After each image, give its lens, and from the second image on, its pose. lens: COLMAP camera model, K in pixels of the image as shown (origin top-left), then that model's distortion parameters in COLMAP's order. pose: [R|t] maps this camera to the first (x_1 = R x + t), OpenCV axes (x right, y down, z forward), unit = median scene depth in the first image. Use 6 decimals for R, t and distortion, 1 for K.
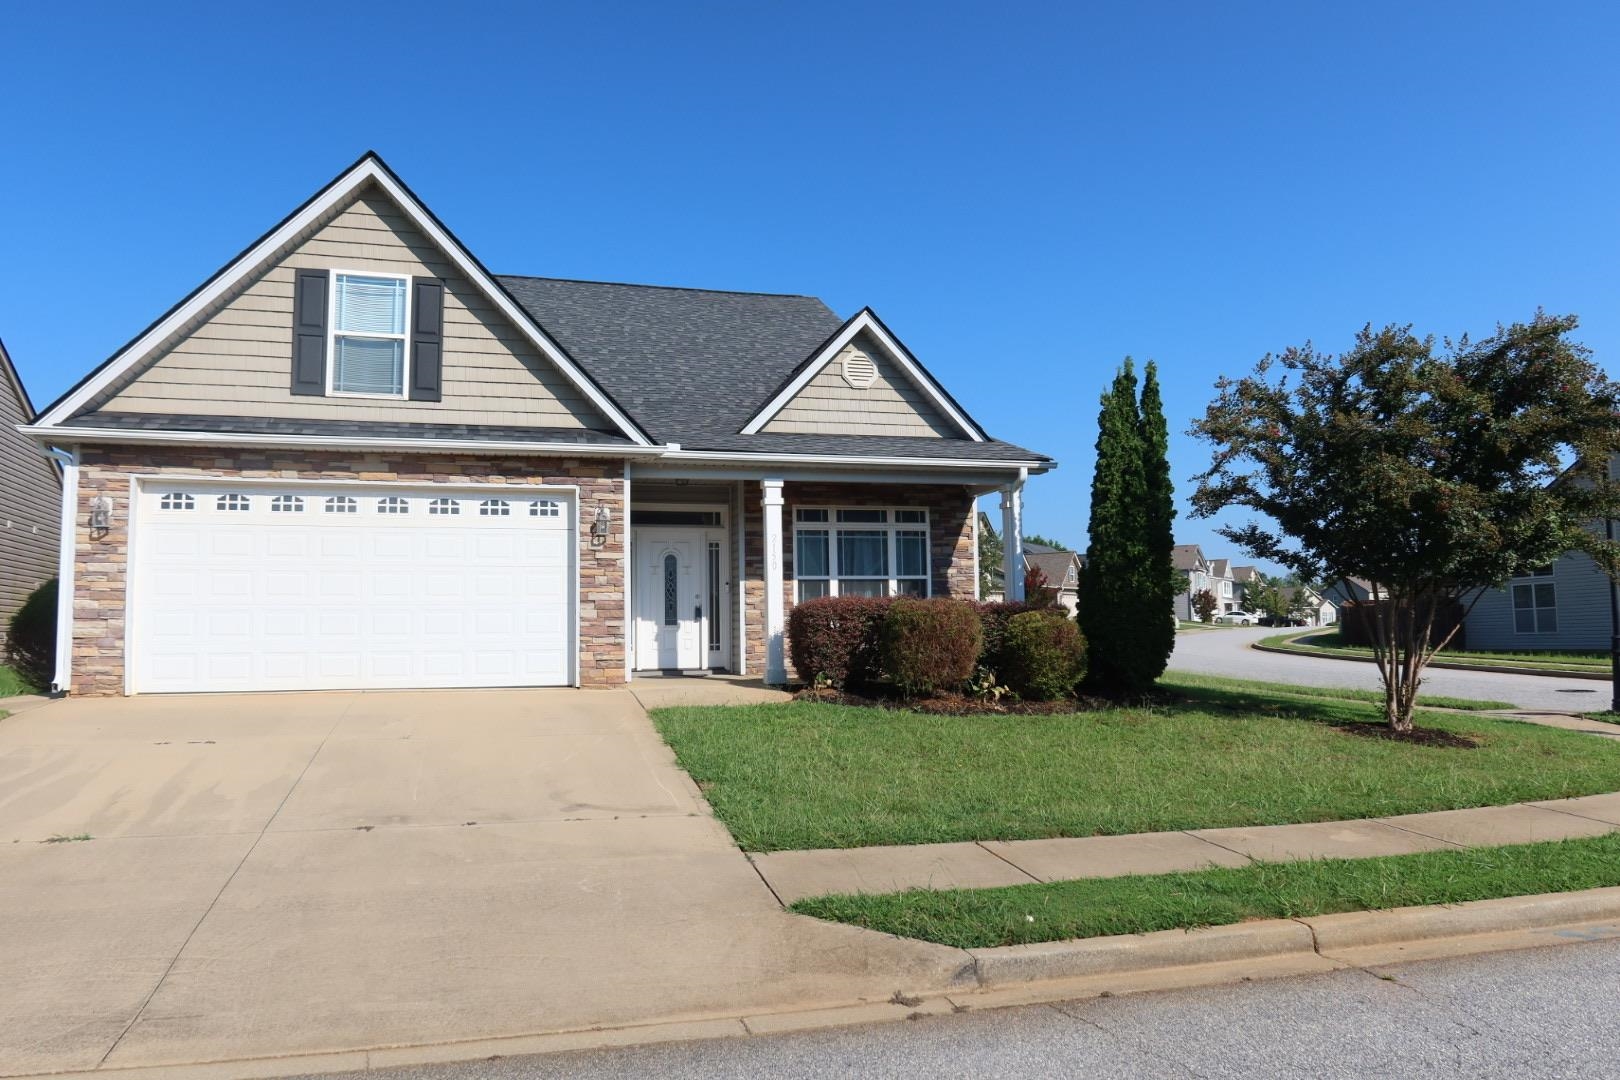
lens RADIAL K [[1130.4, 0, 807.8], [0, 1130.4, 537.6], [0, 0, 1]] dist [-0.040840, 0.012664]
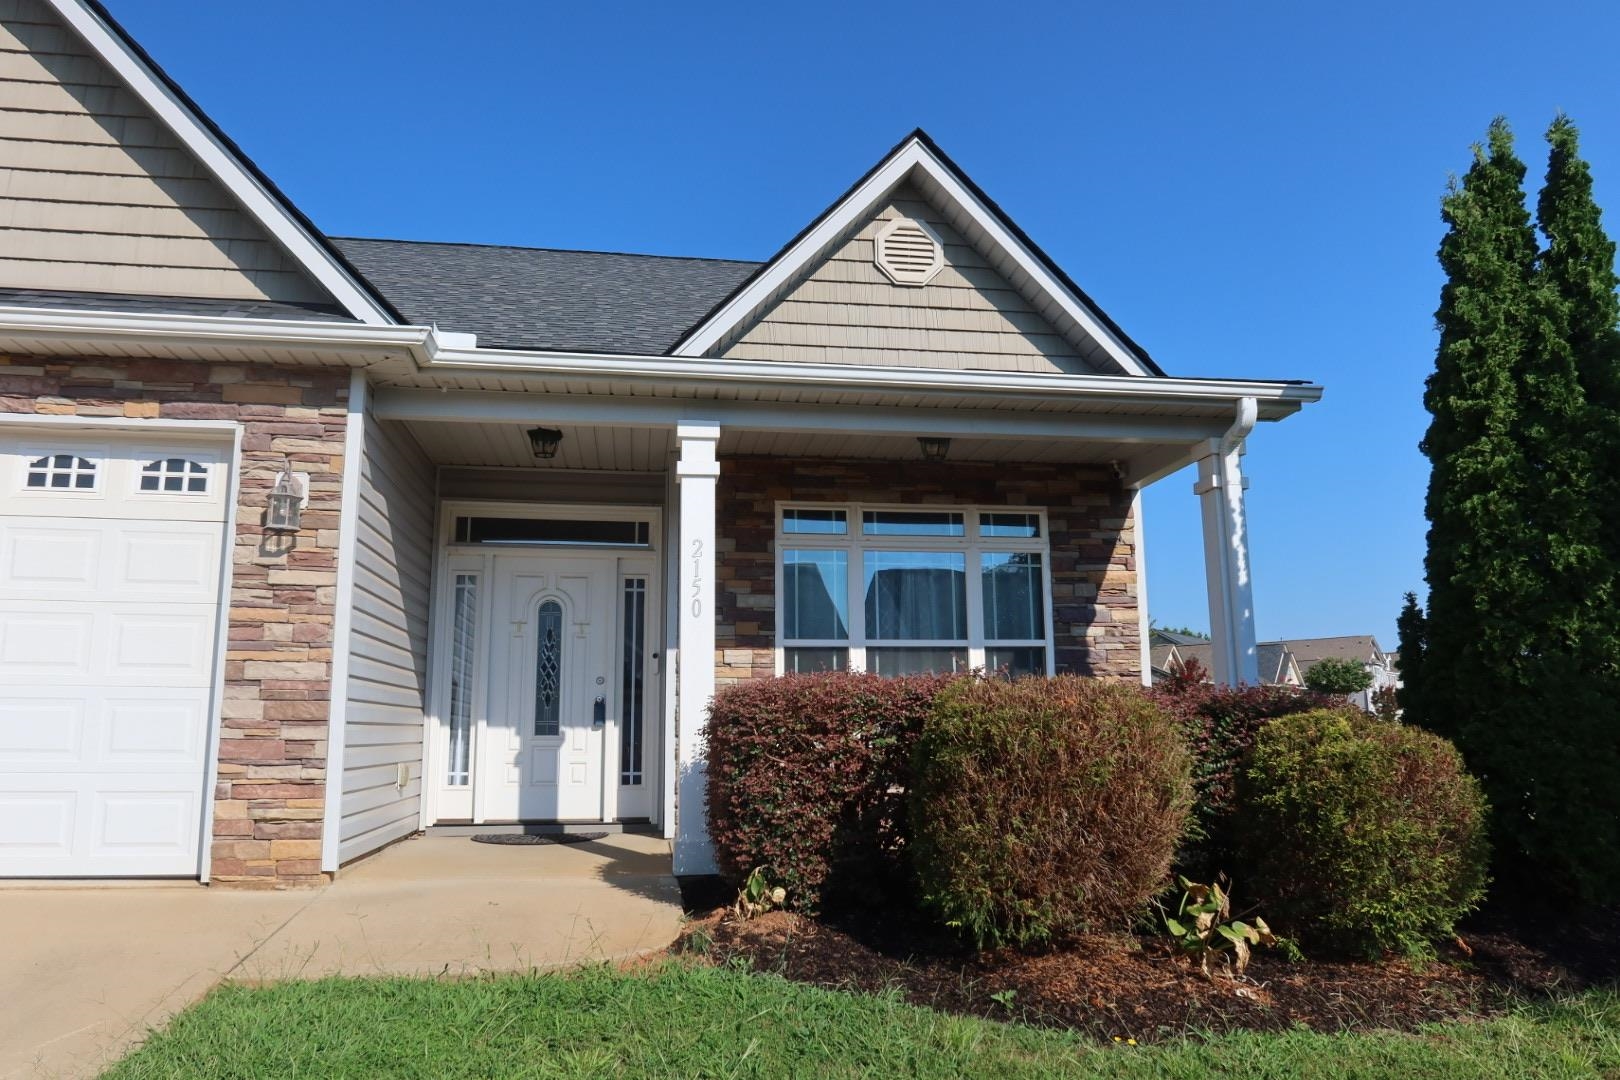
lens RADIAL K [[1130.4, 0, 804.3], [0, 1130.4, 543.1], [0, 0, 1]] dist [-0.040840, 0.012664]
pose [[0.993020, -0.012241, -0.117309, 0.070886], [0.002471, 0.996541, -0.083068, 0.039246], [0.117920, 0.082198, 0.989615, 0.588616]]
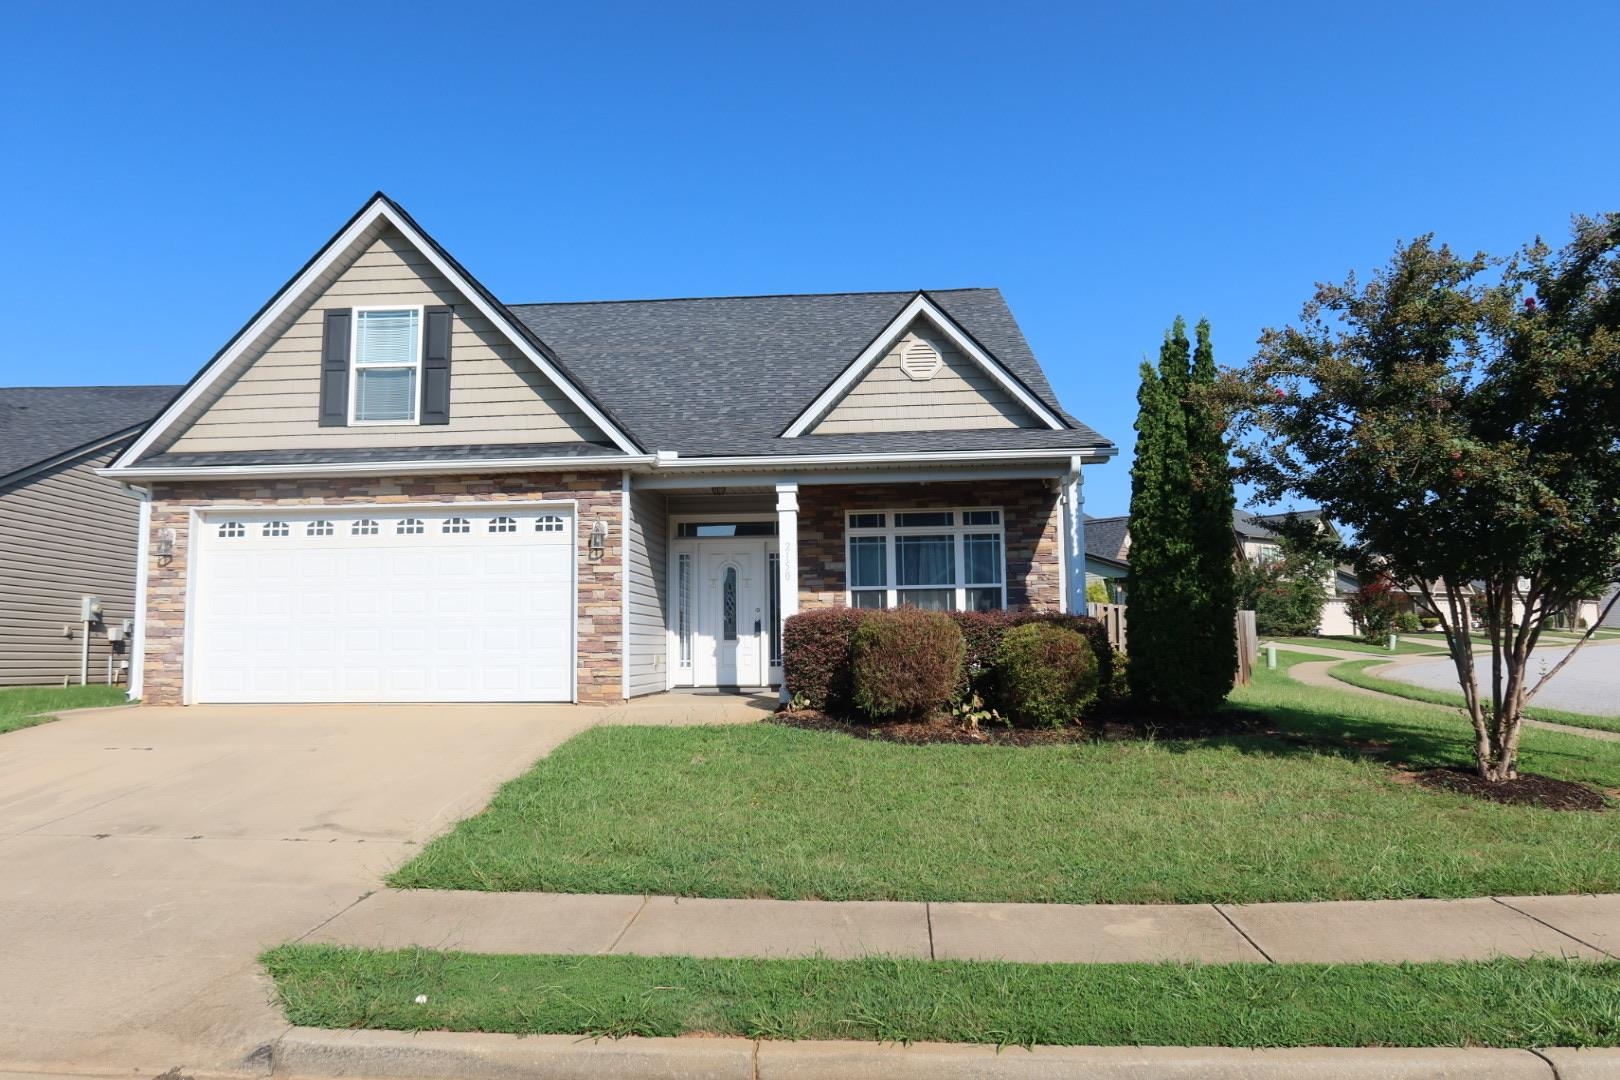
lens RADIAL K [[1130.4, 0, 793.2], [0, 1130.4, 539.1], [0, 0, 1]] dist [-0.040840, 0.012664]
pose [[0.941726, -0.032323, -0.334823, 0.305821], [0.028999, 0.999468, -0.014923, 0.008820], [0.335128, 0.004344, 0.942163, 0.129972]]
